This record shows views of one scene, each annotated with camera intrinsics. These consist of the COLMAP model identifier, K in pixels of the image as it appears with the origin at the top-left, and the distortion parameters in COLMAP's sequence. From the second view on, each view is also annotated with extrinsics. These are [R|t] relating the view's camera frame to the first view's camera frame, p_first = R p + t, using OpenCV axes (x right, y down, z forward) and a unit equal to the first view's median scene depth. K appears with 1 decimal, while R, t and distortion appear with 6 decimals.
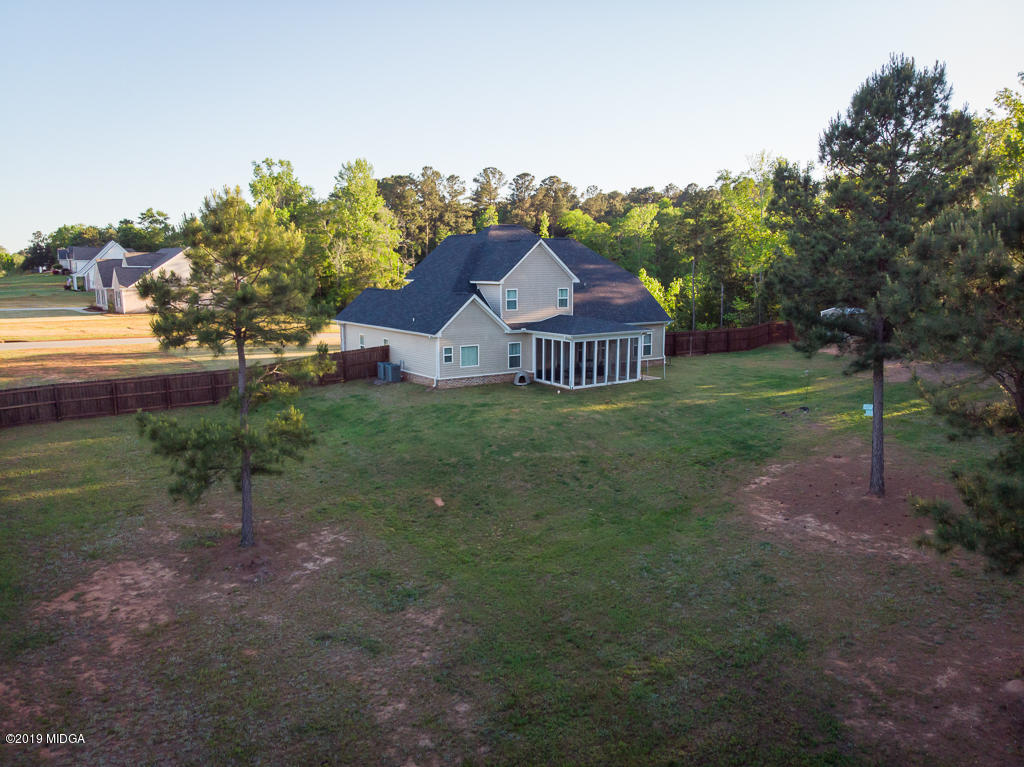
lens RADIAL K [[758.7, 0, 512.0], [0, 758.7, 383.5], [0, 0, 1]] dist [0.002112, -0.003159]
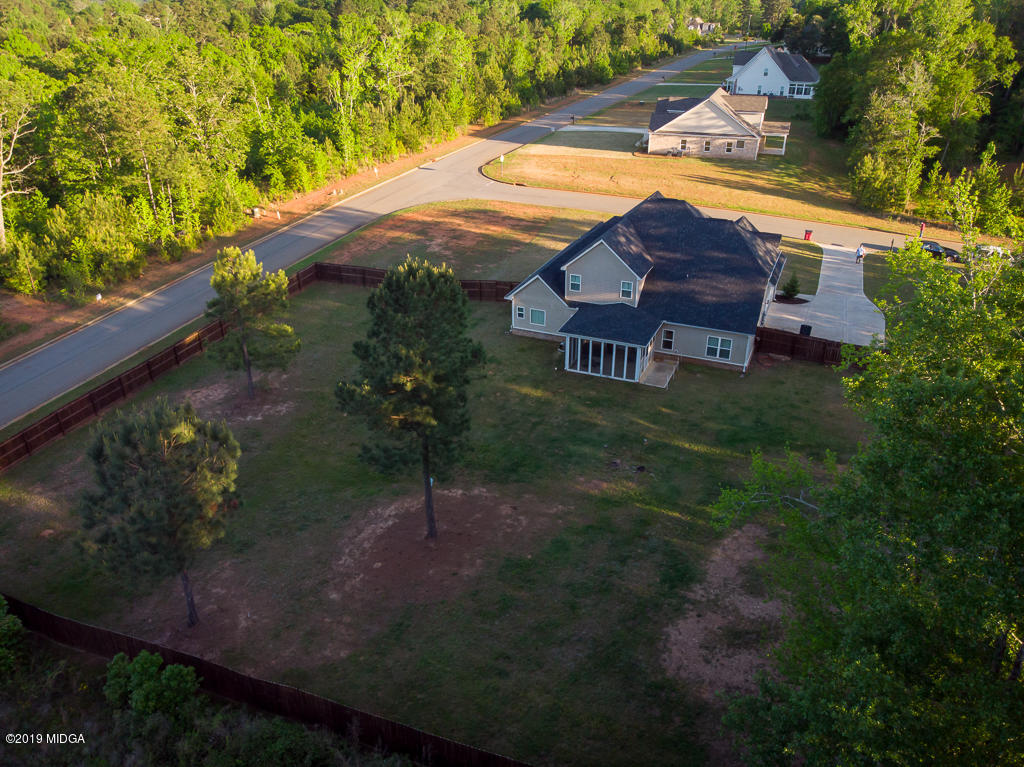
lens RADIAL K [[758.7, 0, 512.0], [0, 758.7, 383.5], [0, 0, 1]] dist [0.002112, -0.003159]
pose [[0.493658, 0.400139, -0.772133, 0.986478], [-0.102278, 0.908412, 0.405372, -0.459894], [0.863621, -0.121143, 0.489371, 0.285773]]
